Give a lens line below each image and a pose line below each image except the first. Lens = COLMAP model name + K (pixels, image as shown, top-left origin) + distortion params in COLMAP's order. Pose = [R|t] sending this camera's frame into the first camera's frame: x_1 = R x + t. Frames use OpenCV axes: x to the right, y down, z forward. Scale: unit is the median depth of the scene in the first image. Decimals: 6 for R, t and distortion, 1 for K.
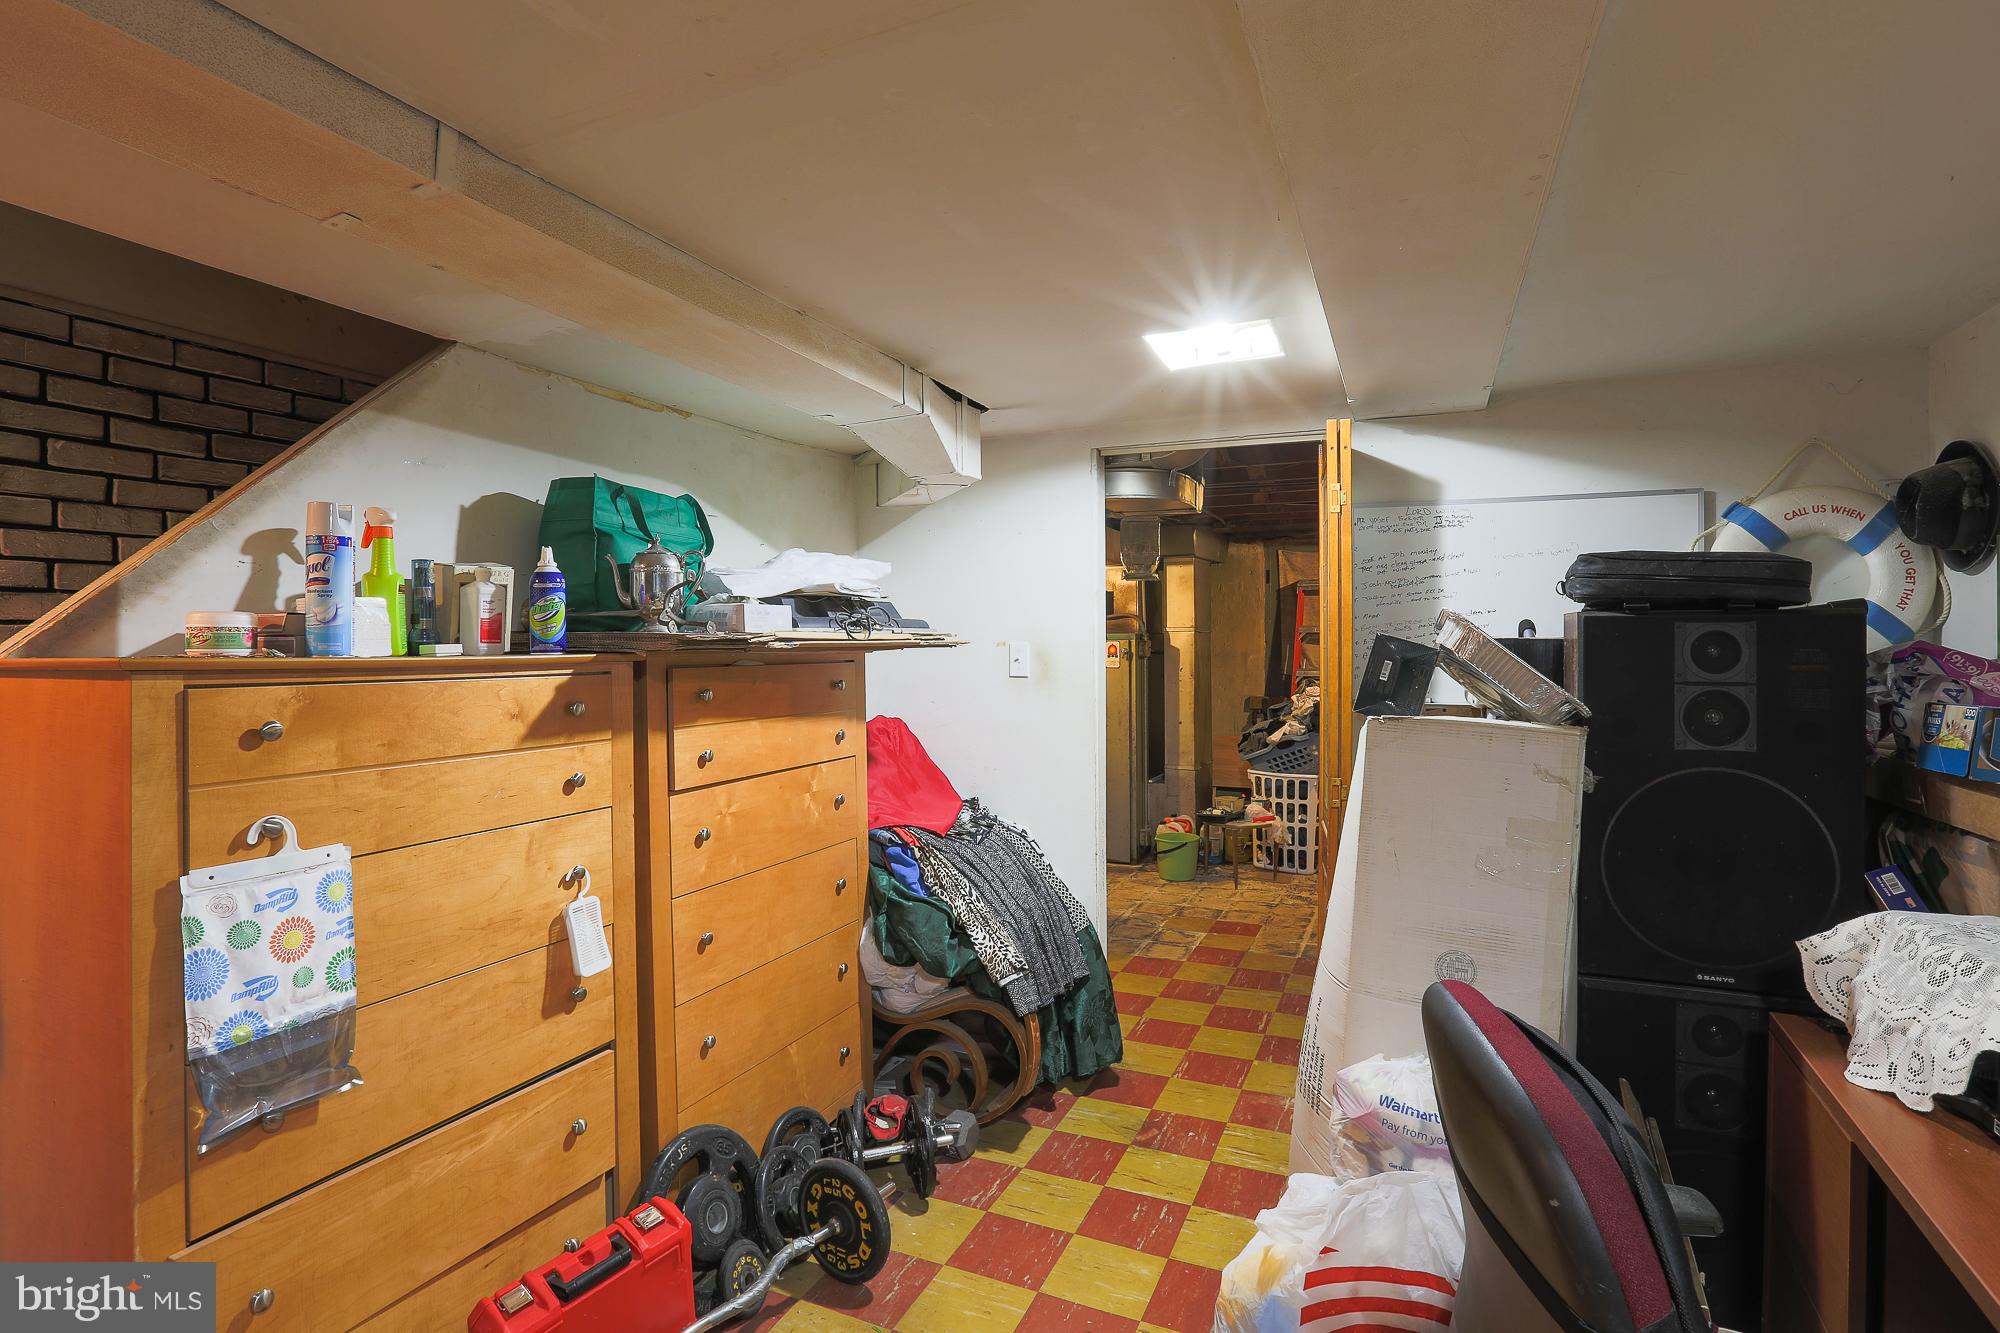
lens RADIAL K [[958.7, 0, 1004.7], [0, 958.7, 643.1], [0, 0, 1]] dist [-0.001305, -0.021196]
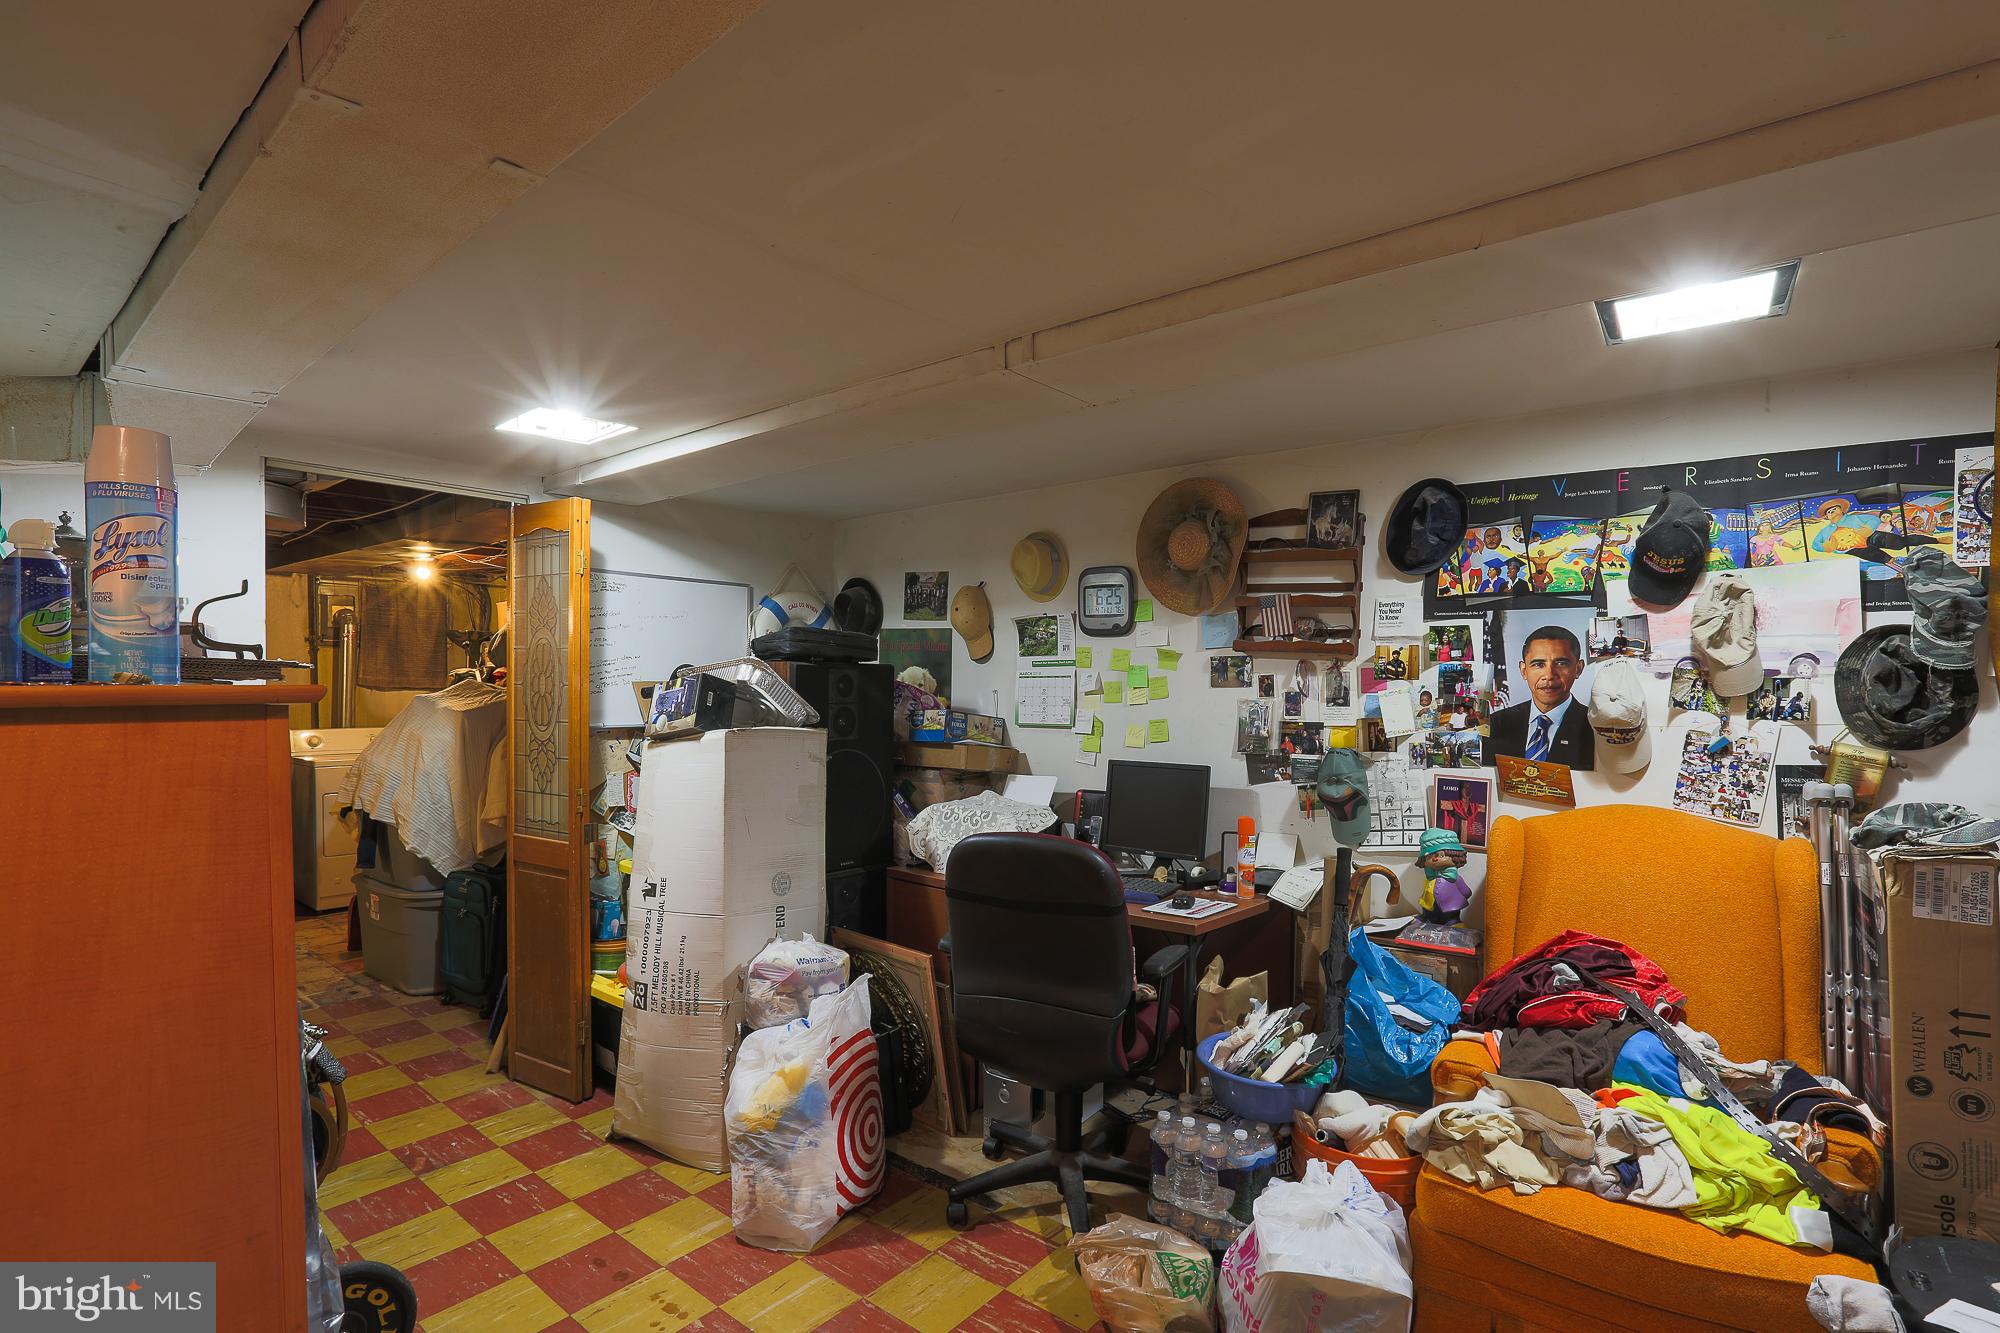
lens RADIAL K [[941.2, 0, 1000.0], [0, 941.2, 666.5], [0, 0, 1]] dist [-0.043618, 0.021752]
pose [[0.286121, 0.019766, 0.957990, -0.615149], [-0.001795, 0.999797, -0.020093, 0.006610], [-0.958192, 0.004030, 0.286098, 0.129730]]
